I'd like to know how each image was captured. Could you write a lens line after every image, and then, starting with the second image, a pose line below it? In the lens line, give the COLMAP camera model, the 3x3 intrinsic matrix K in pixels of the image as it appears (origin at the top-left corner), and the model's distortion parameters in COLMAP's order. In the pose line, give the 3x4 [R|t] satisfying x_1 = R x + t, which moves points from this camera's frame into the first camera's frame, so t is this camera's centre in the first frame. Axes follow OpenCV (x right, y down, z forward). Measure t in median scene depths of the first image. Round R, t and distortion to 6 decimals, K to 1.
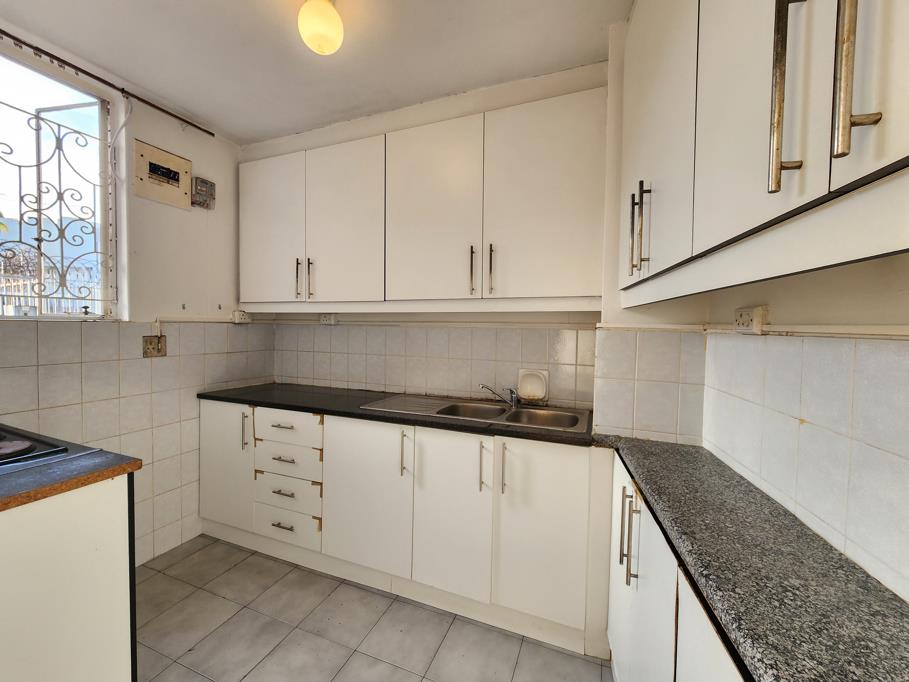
lens RADIAL K [[370.1, 0, 452.3], [0, 370.1, 339.3], [0, 0, 1]] dist [-0.002375, -0.000227]
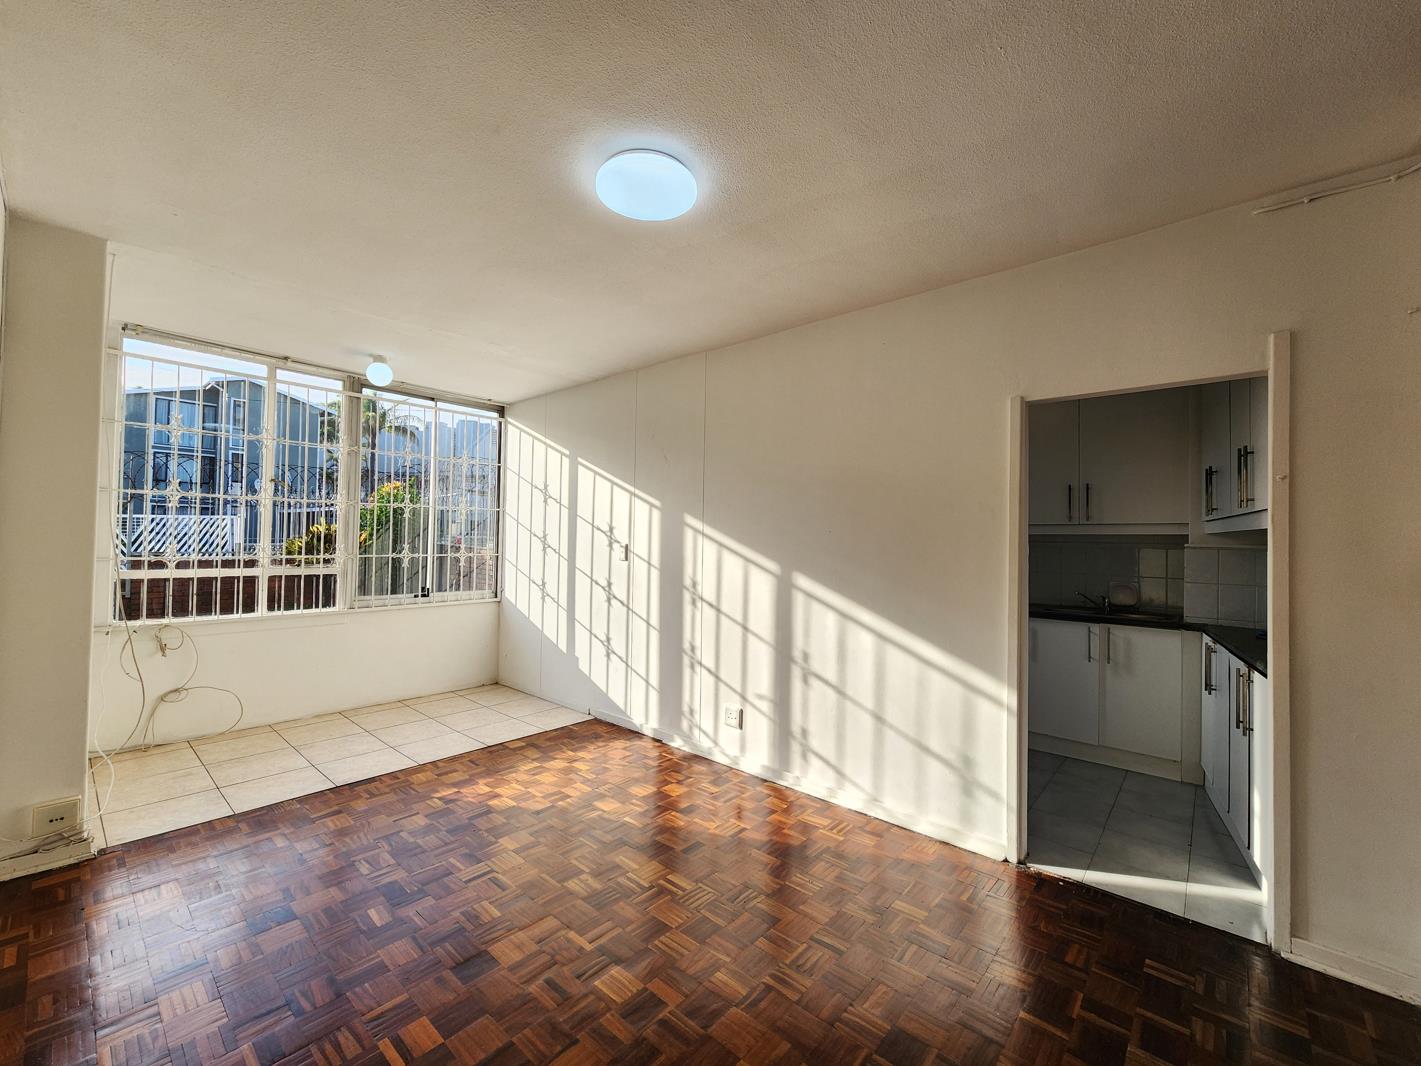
lens RADIAL K [[578.5, 0, 707.0], [0, 578.5, 530.4], [0, 0, 1]] dist [-0.002375, -0.000227]
pose [[0.944963, -0.003119, -0.327162, -0.580424], [-0.017363, 0.998067, -0.059664, 0.065190], [0.326716, 0.062061, 0.943083, -1.591995]]
